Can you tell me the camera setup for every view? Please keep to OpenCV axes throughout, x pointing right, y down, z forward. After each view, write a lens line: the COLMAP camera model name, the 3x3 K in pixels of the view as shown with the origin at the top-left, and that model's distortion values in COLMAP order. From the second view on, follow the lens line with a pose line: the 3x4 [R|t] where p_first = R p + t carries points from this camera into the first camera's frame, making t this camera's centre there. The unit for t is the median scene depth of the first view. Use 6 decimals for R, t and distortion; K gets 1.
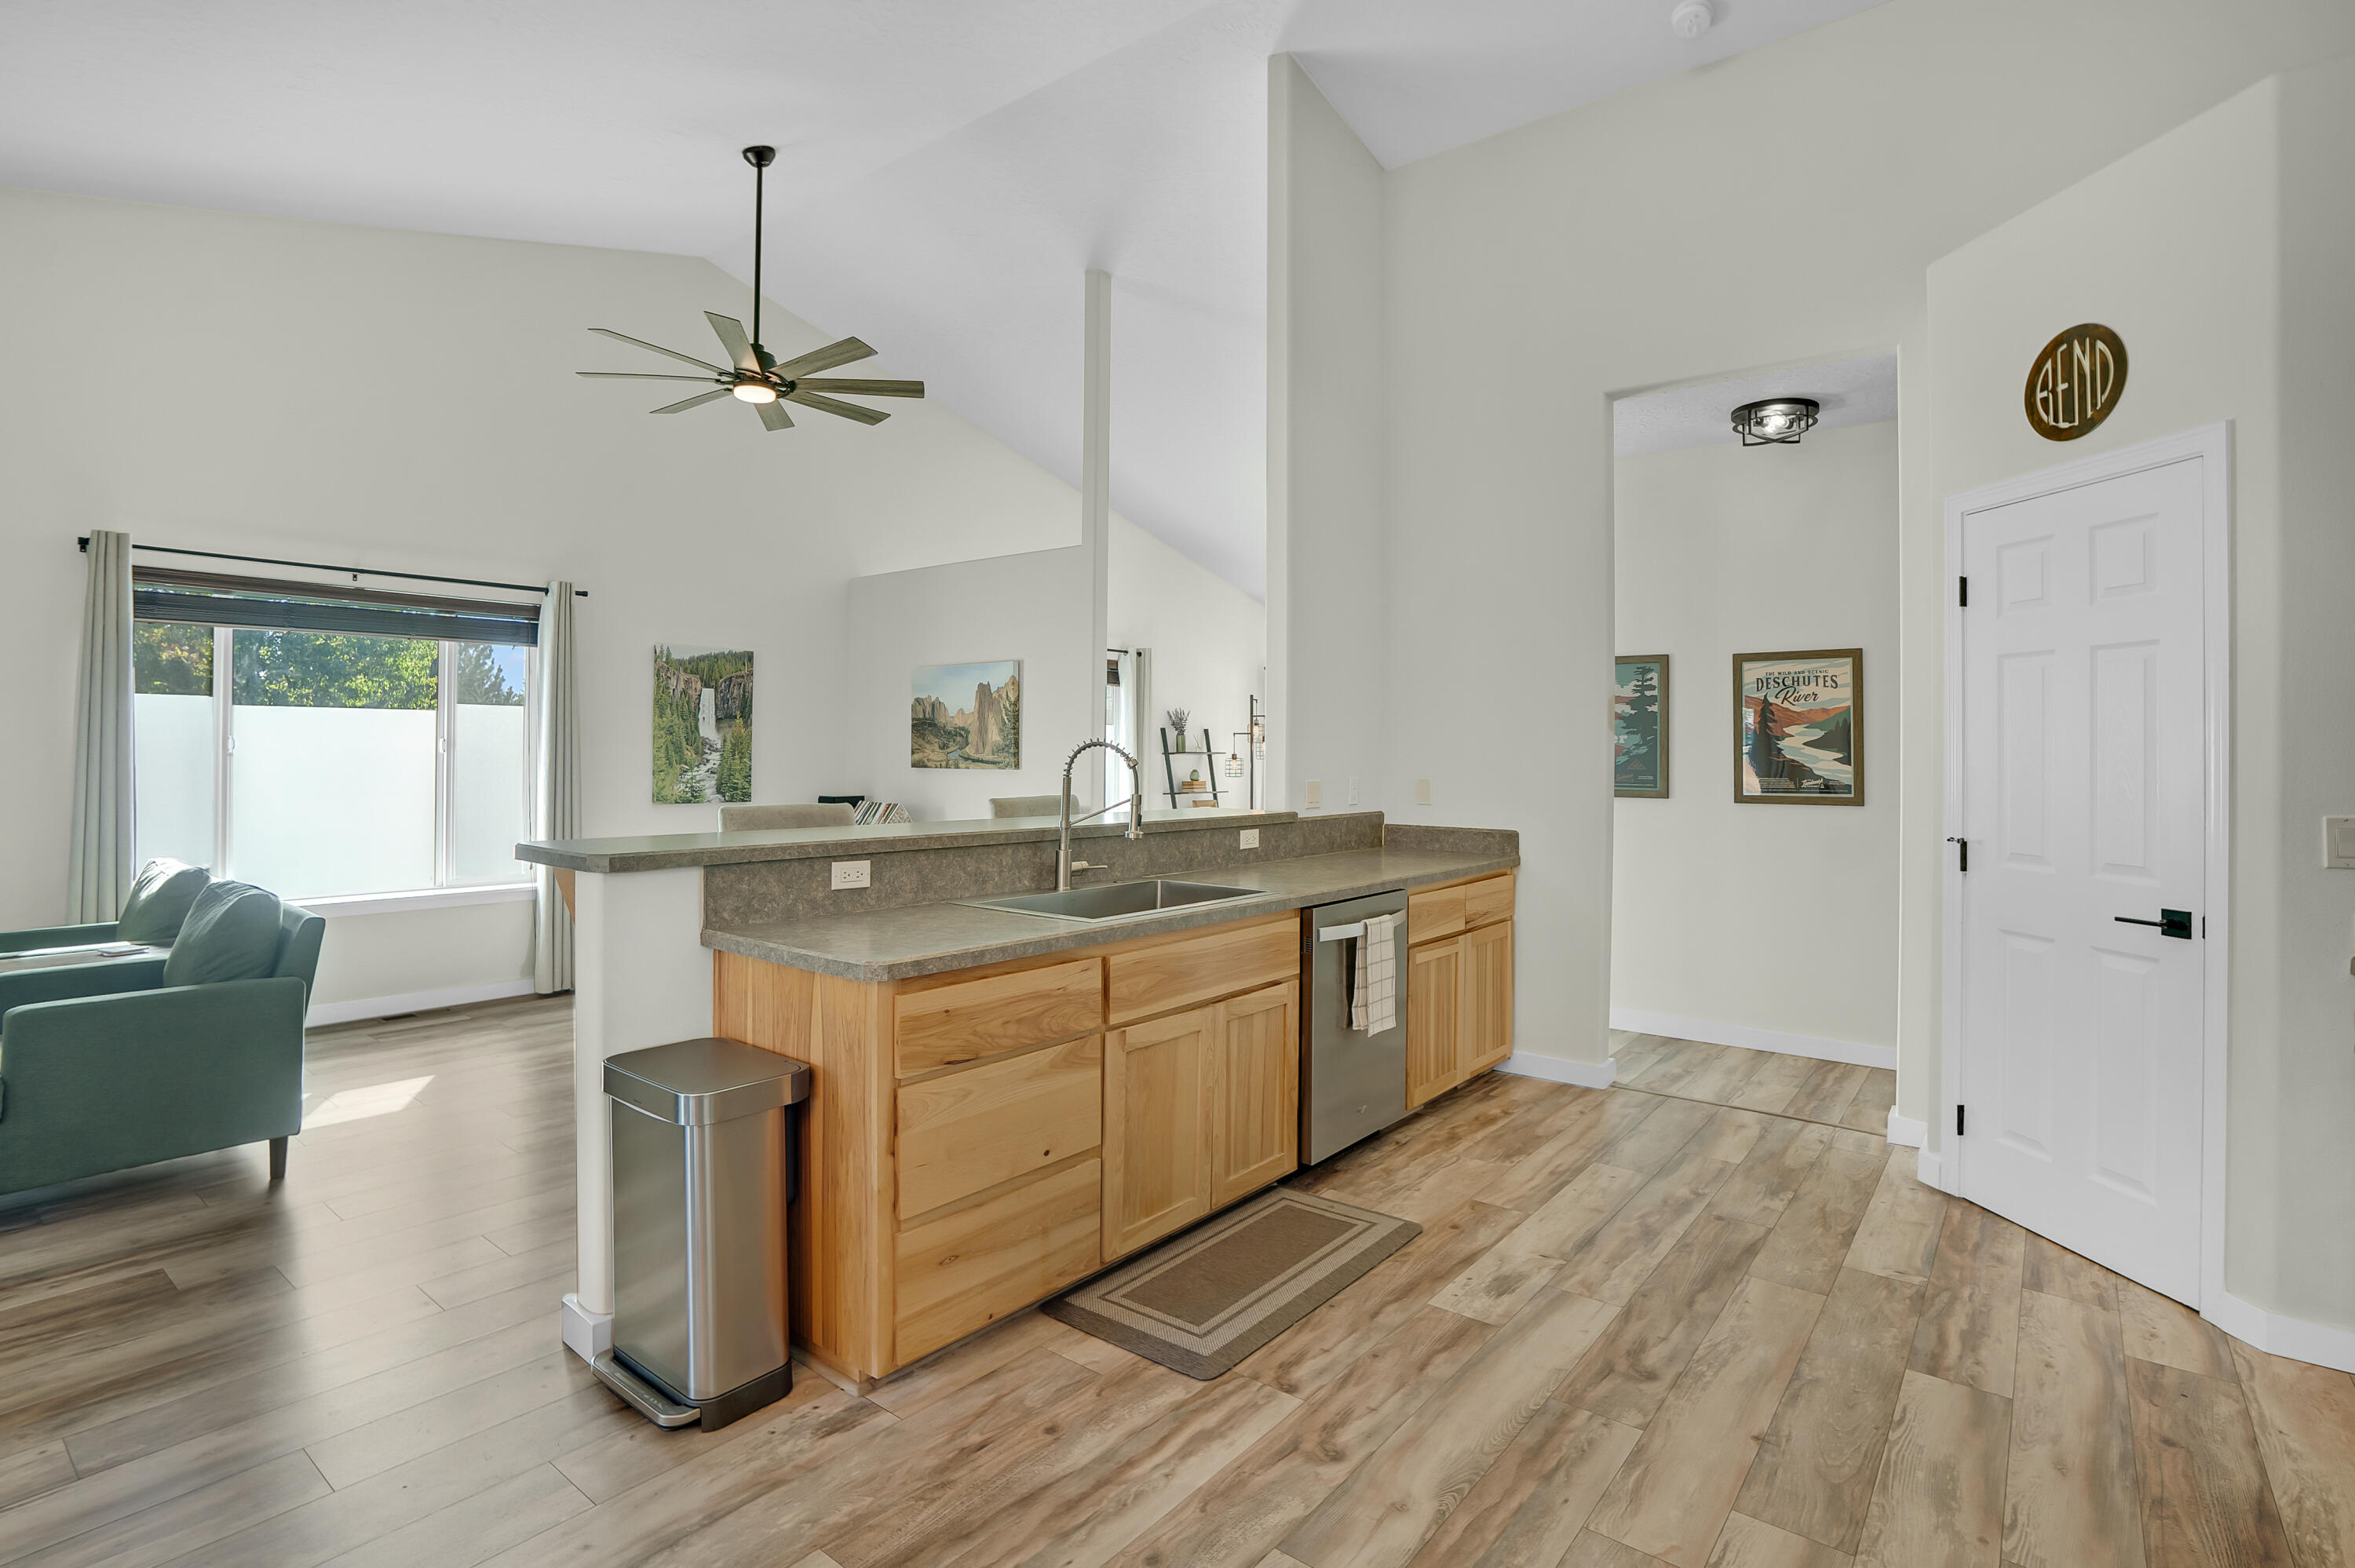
lens RADIAL K [[1146.0, 0, 1175.4], [0, 1146.0, 742.5], [0, 0, 1]] dist [-0.067408, 0.027476]
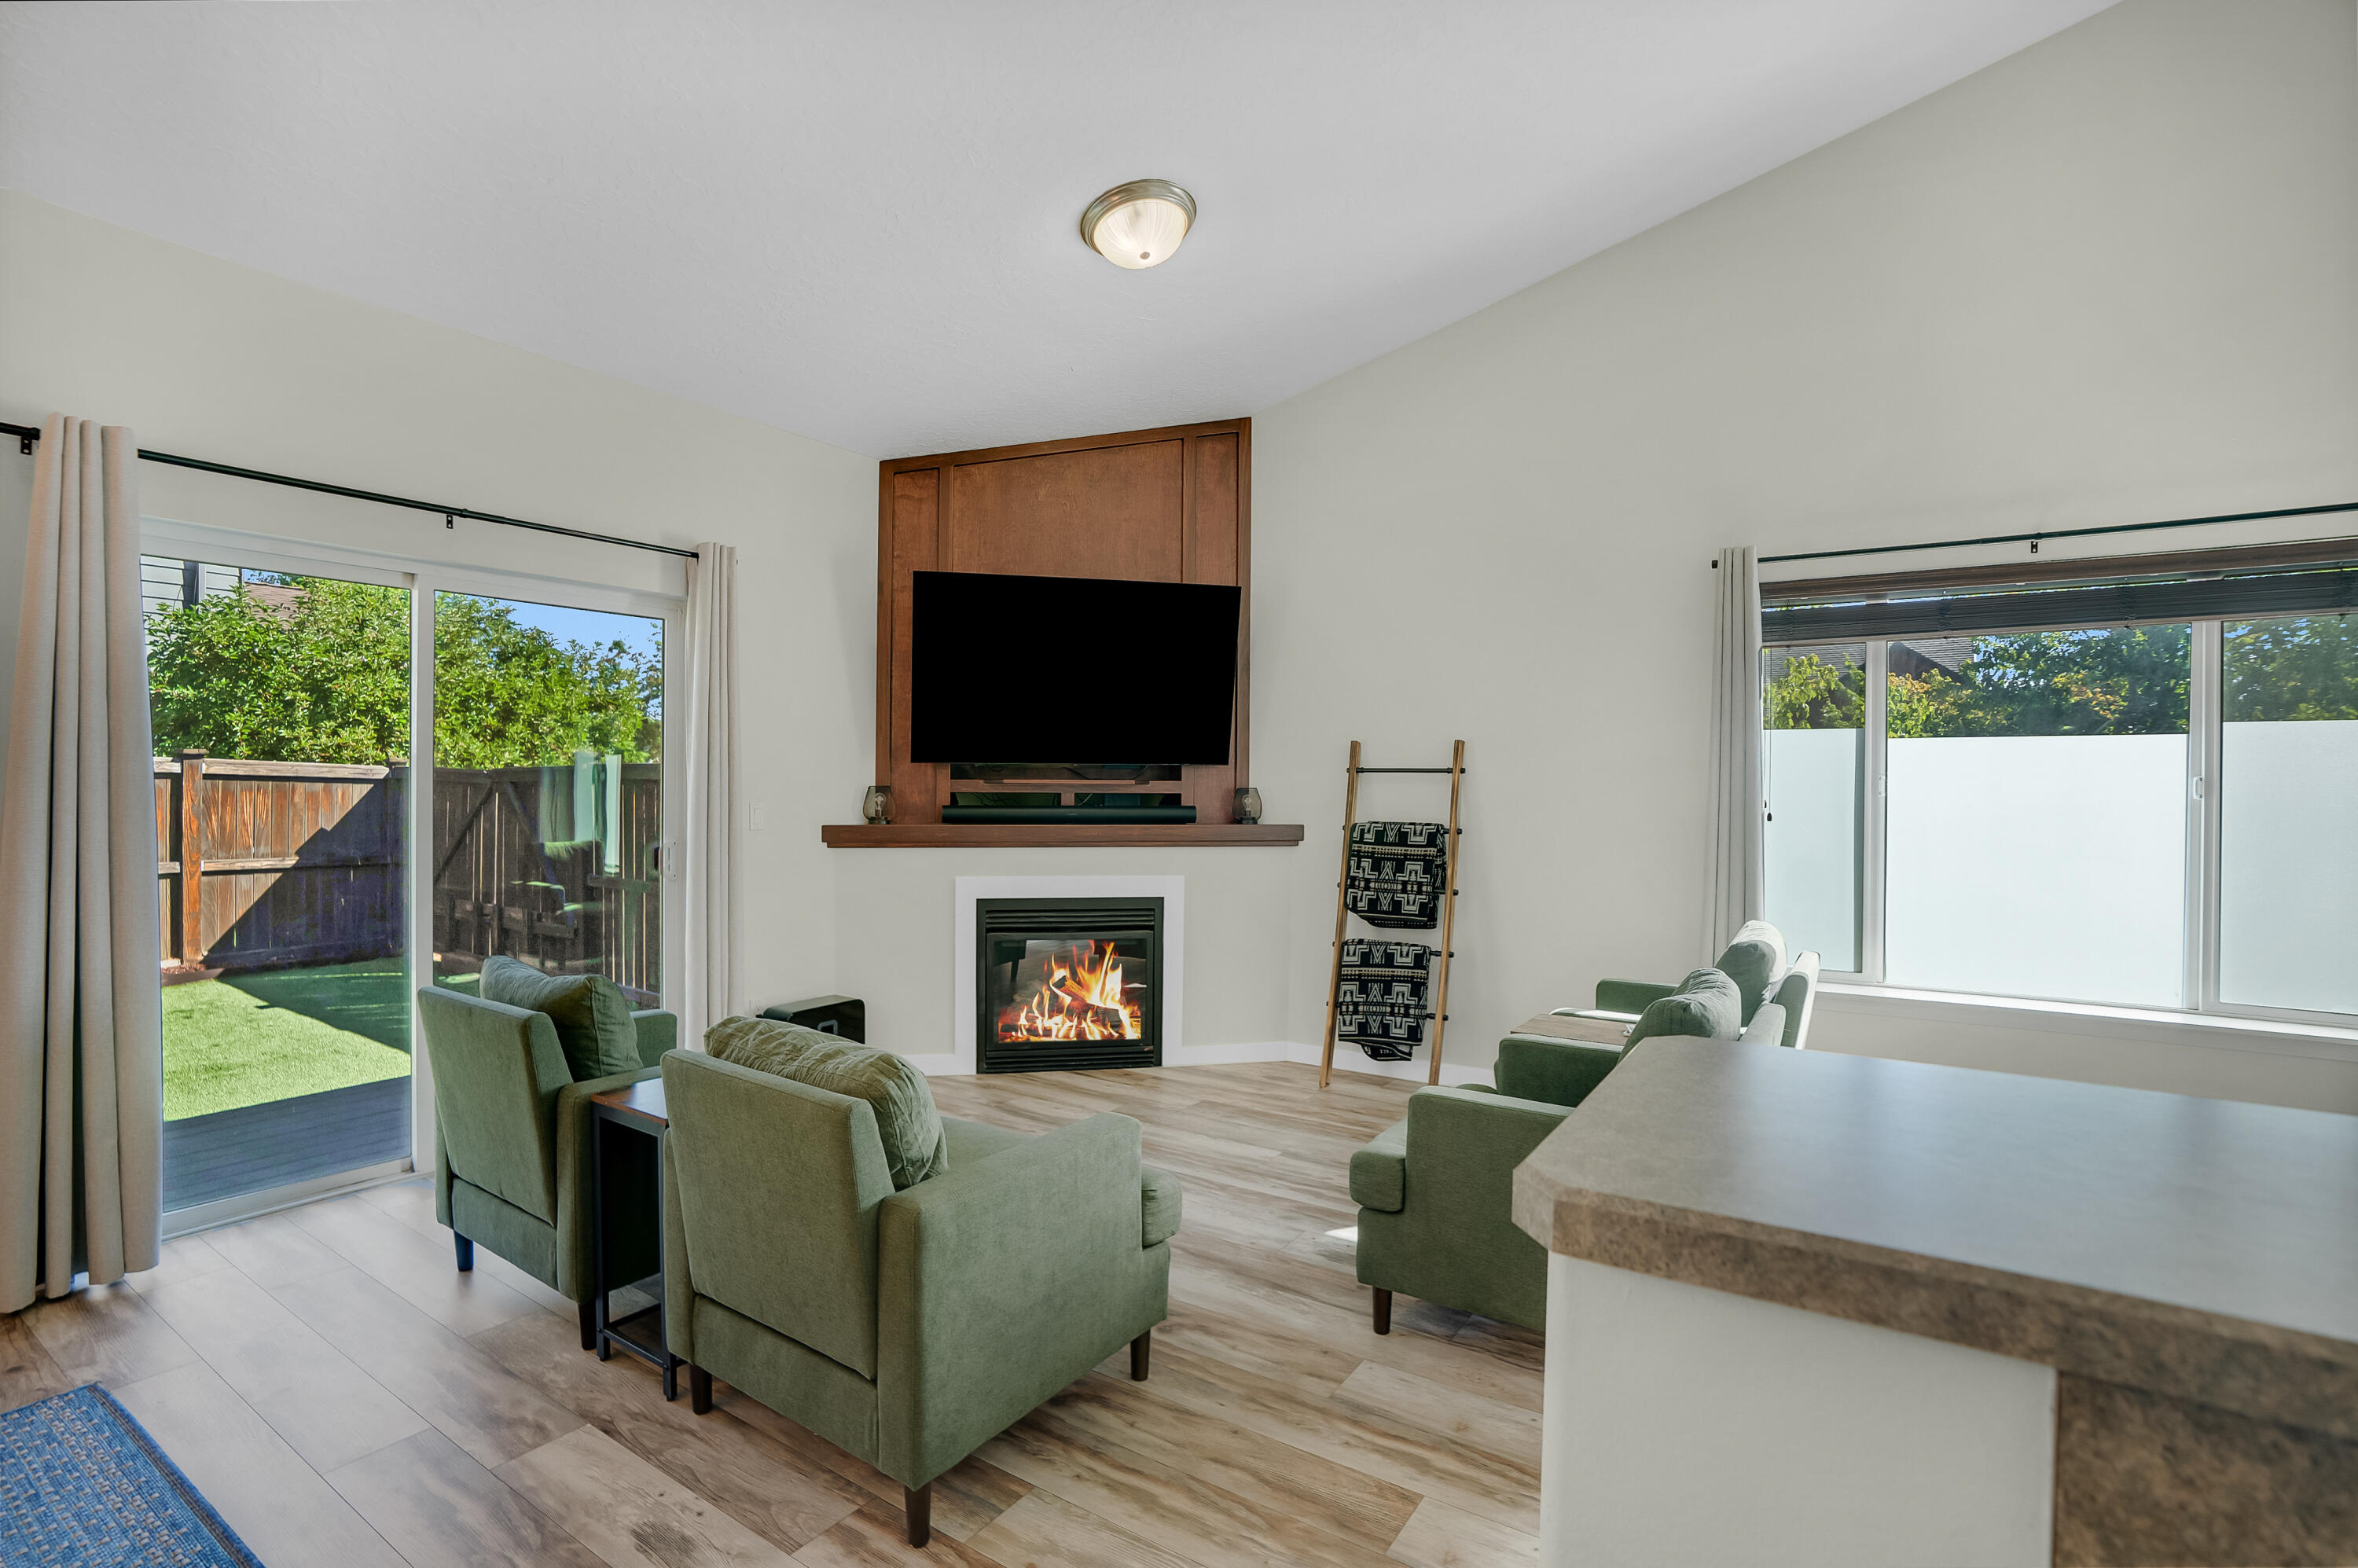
lens RADIAL K [[1098.0, 0, 1165.2], [0, 1098.0, 786.5], [0, 0, 1]] dist [-0.067720, 0.023701]
pose [[0.077863, -0.002293, -0.996961, -0.134072], [0.001230, 0.999997, -0.002204, 0.003601], [0.996963, -0.001054, 0.077865, 0.463583]]
